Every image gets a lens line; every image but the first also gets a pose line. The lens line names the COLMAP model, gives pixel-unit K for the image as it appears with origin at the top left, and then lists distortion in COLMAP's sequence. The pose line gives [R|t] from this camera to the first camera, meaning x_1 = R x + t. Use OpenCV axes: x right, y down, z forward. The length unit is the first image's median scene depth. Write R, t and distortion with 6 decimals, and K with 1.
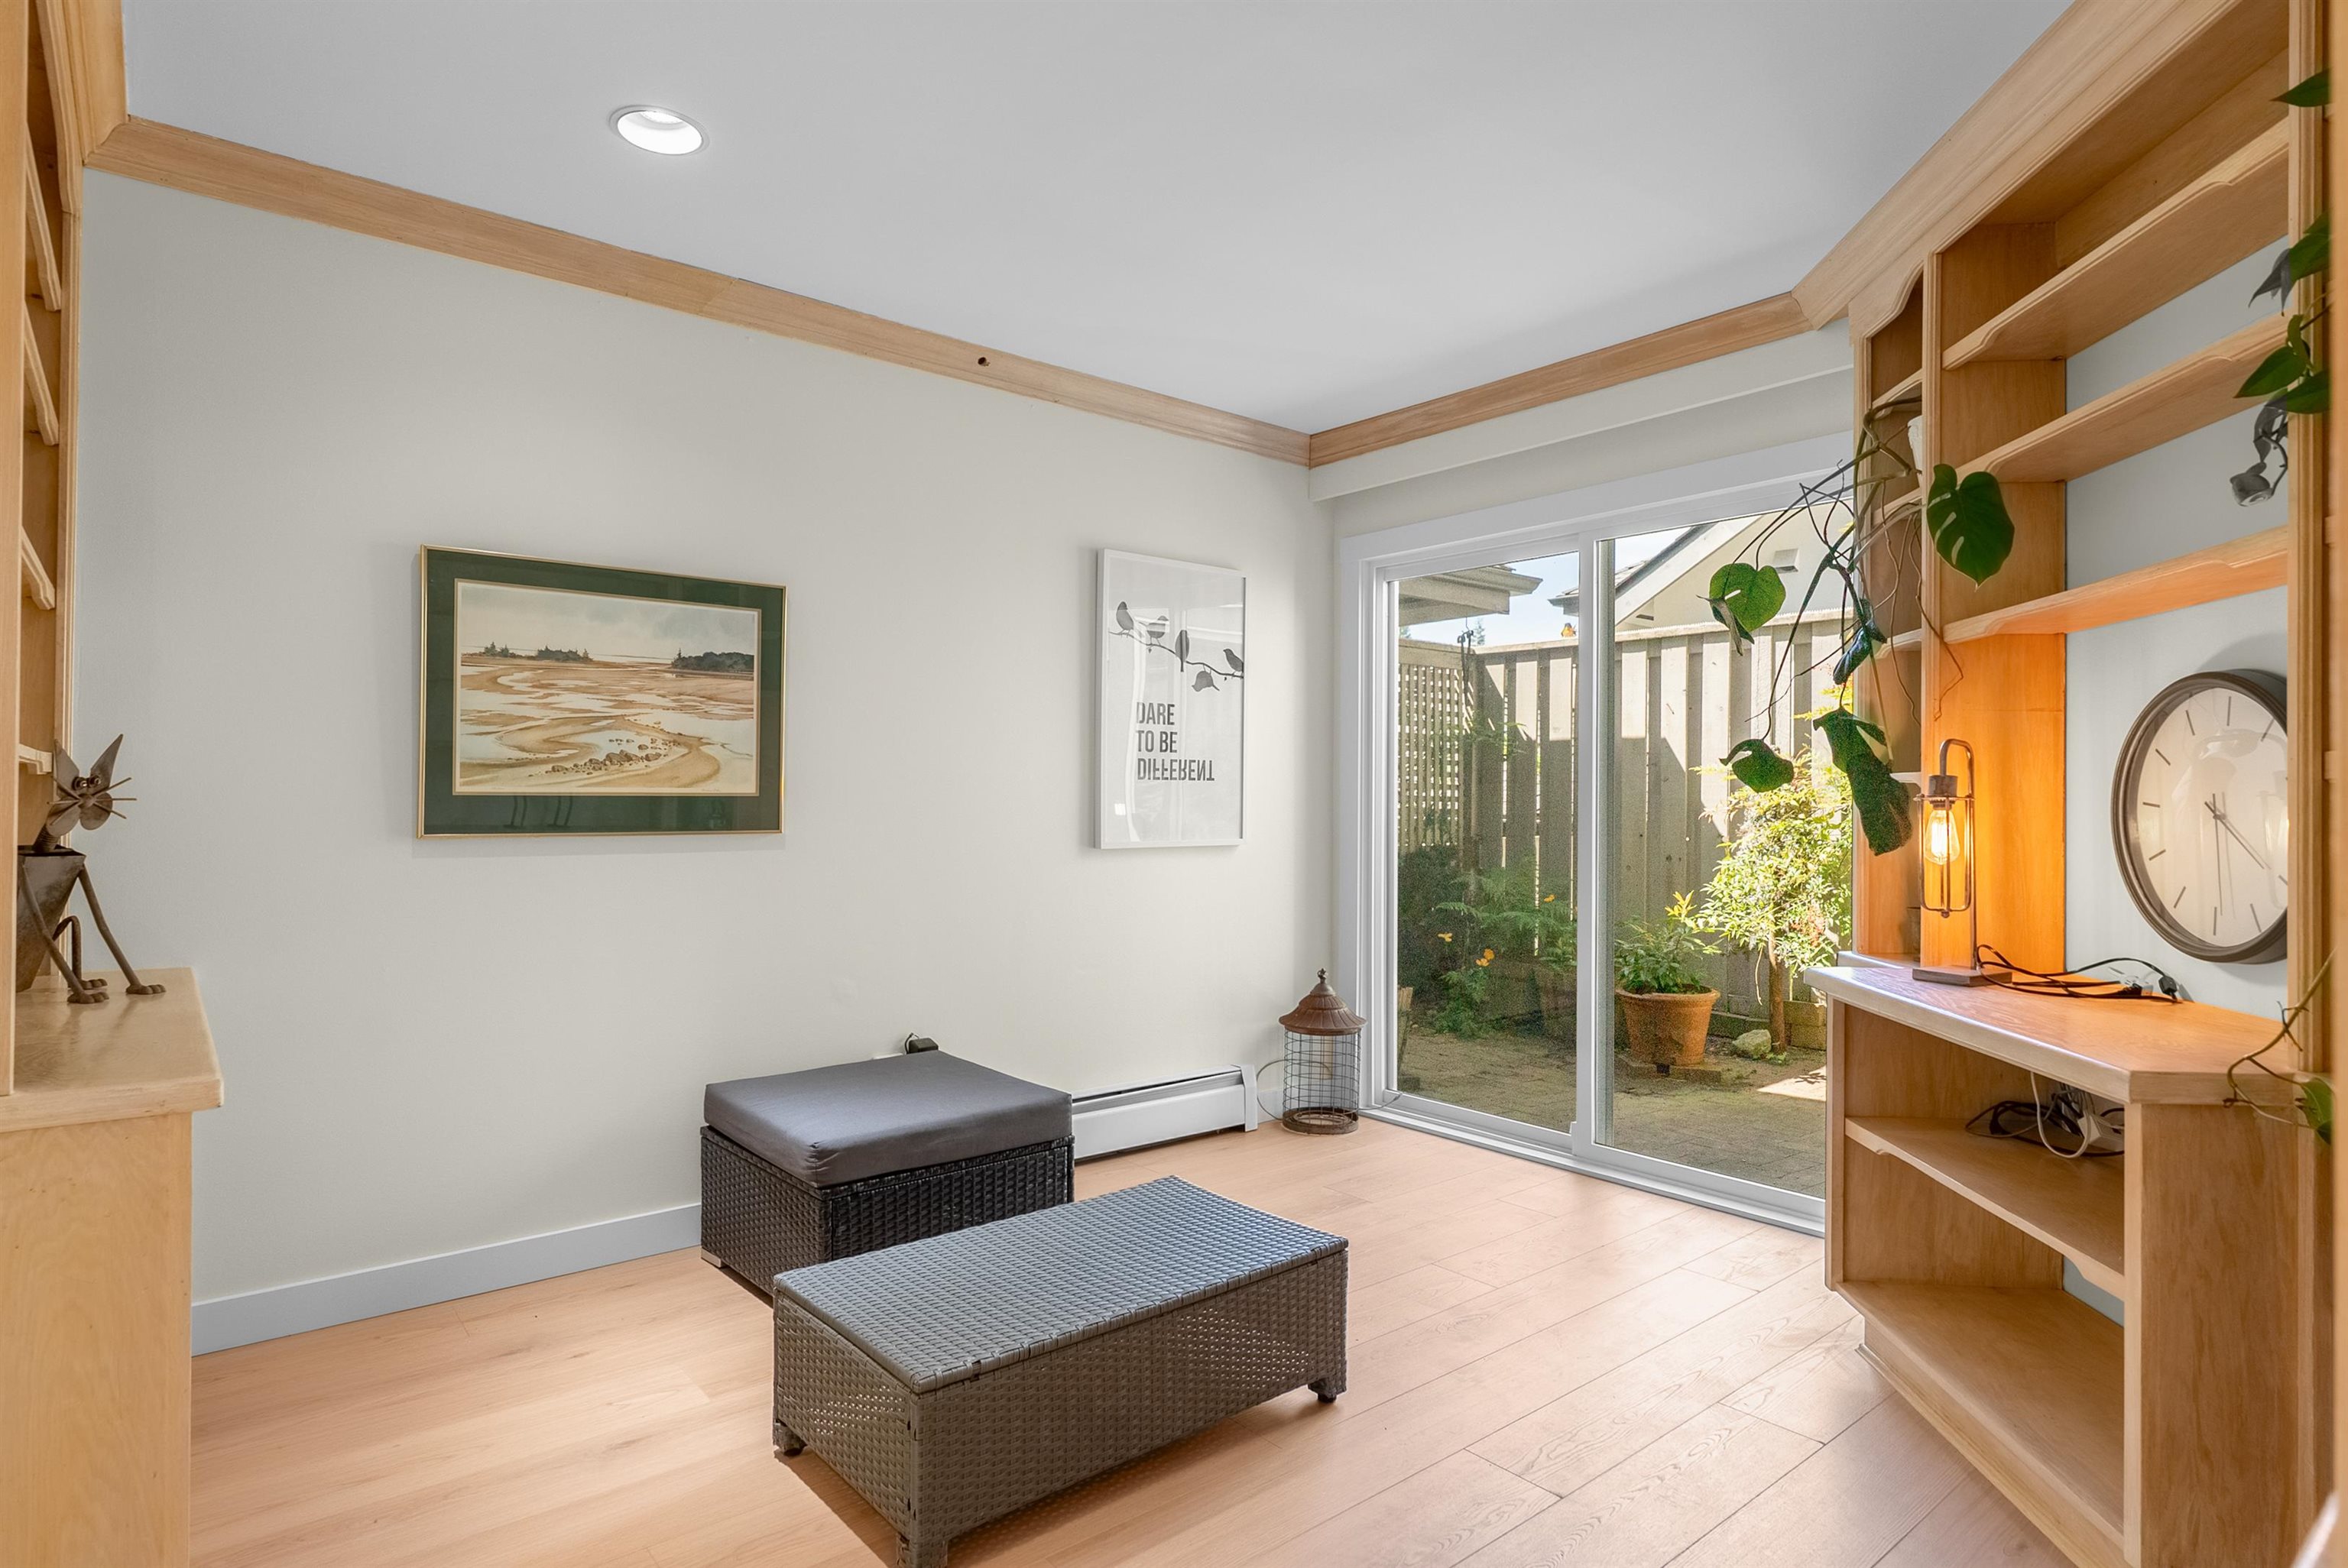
lens RADIAL K [[1222.6, 0, 1186.4], [0, 1222.6, 787.2], [0, 0, 1]] dist [0.001581, -0.000667]
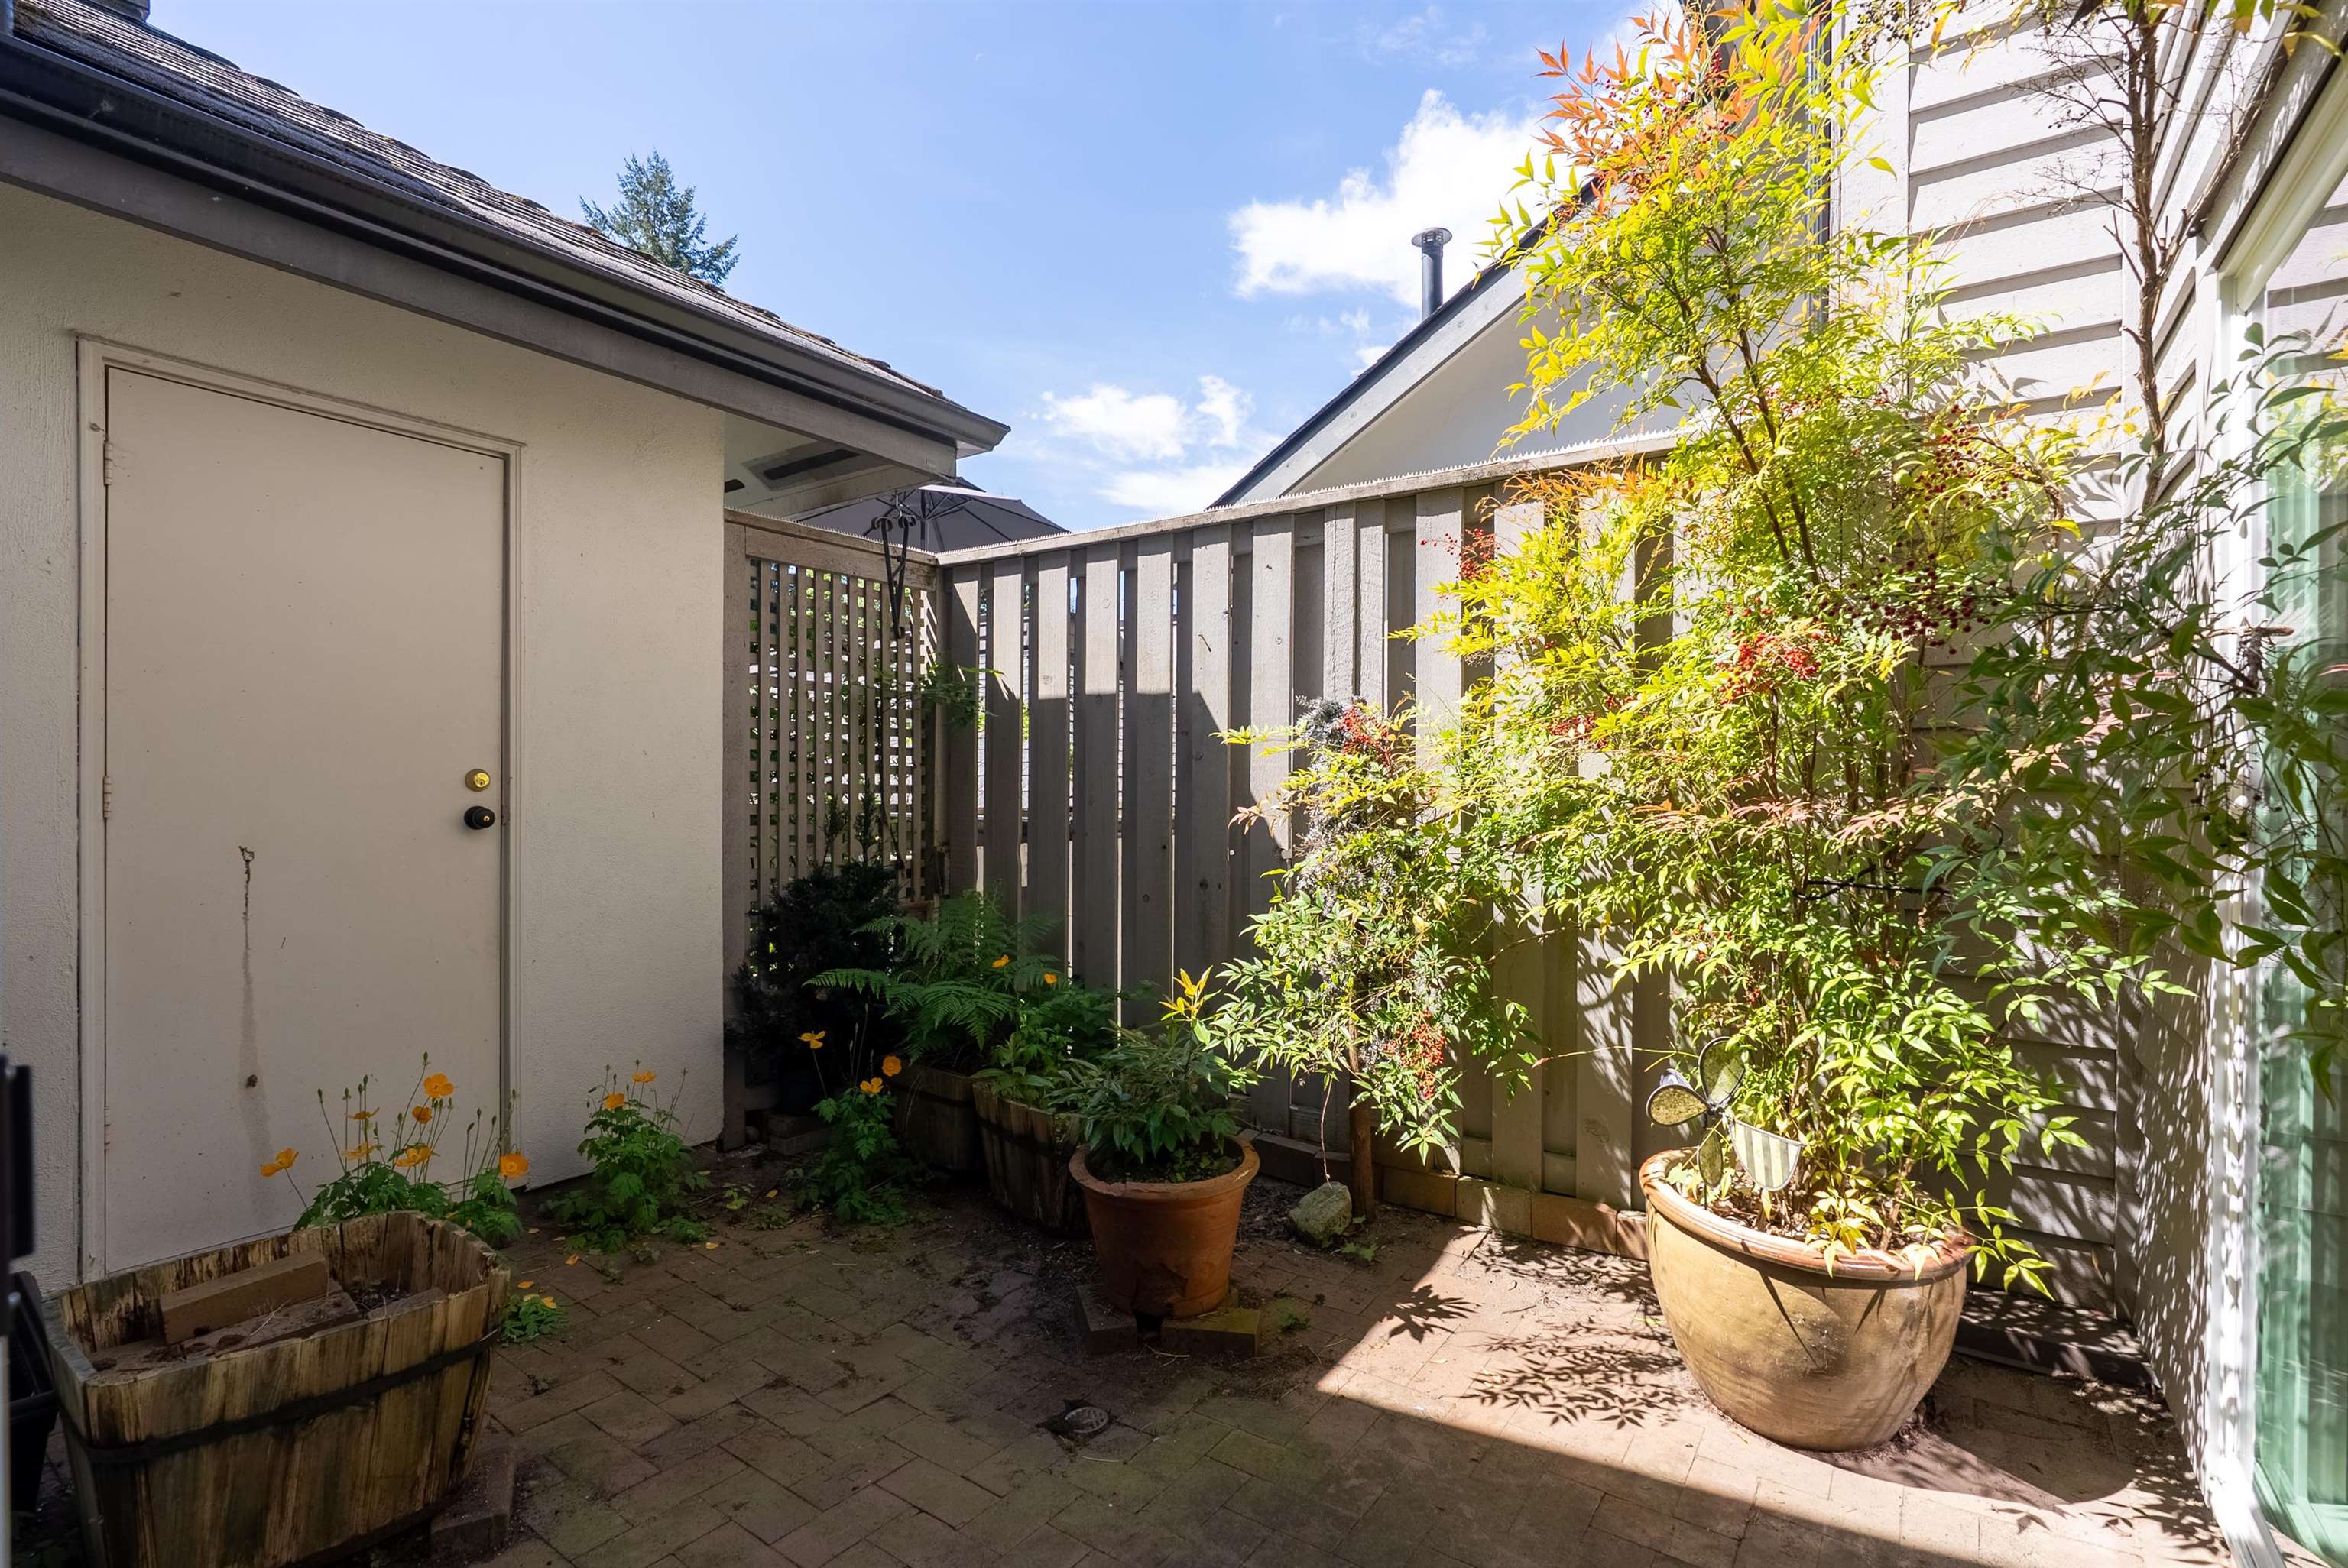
lens RADIAL K [[1090.5, 0, 1165.3], [0, 1090.5, 776.2], [0, 0, 1]] dist [-0.008178, 0.001319]
pose [[0.965937, 0.002364, 0.258766, 0.243641], [-0.002334, 0.999997, -0.000424, 0.003329], [-0.258766, -0.000195, 0.965940, 0.493113]]
